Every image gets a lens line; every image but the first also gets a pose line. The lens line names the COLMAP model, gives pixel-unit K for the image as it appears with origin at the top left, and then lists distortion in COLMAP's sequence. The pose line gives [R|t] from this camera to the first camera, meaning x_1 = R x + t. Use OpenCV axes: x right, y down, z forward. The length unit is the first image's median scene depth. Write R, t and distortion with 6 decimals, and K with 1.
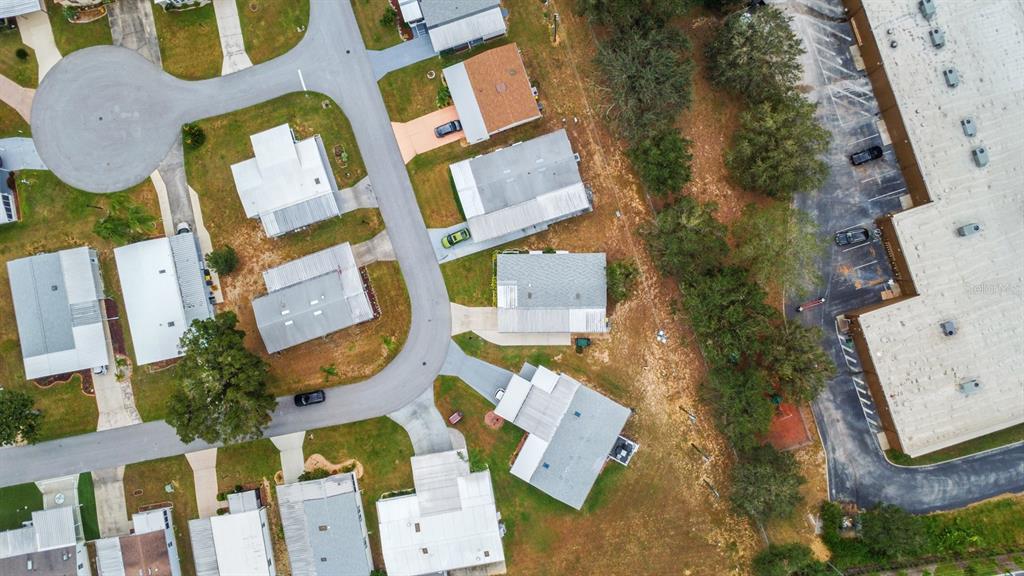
lens RADIAL K [[783.0, 0, 514.1], [0, 783.0, 288.5], [0, 0, 1]] dist [0.004809, 0.001124]
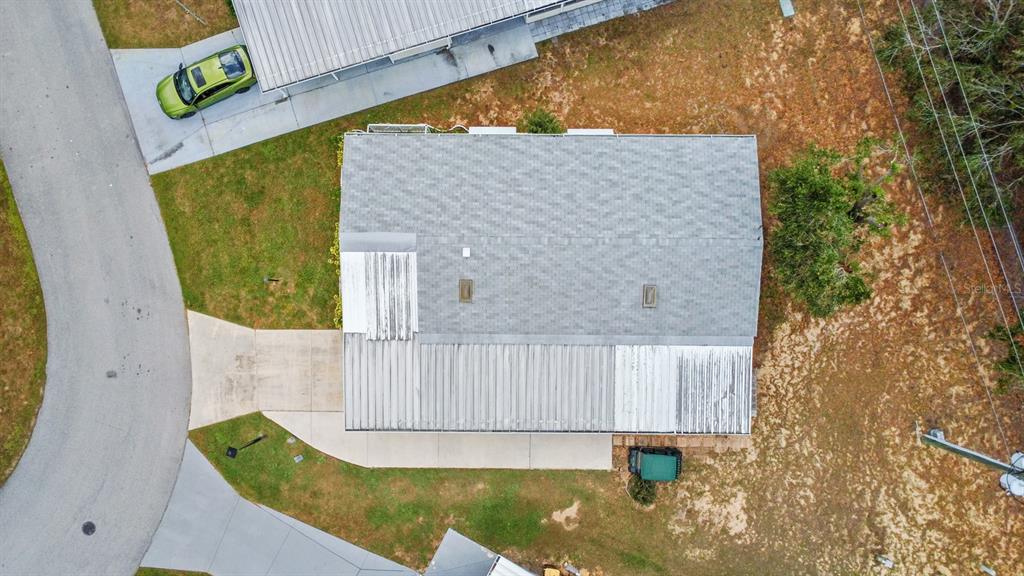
lens RADIAL K [[783.0, 0, 510.8], [0, 783.0, 287.8], [0, 0, 1]] dist [0.004809, 0.001124]
pose [[0.999404, 0.016782, 0.030164, 0.026558], [-0.016776, 0.999859, -0.000456, 0.007591], [-0.030168, -0.000050, 0.999545, 0.720927]]
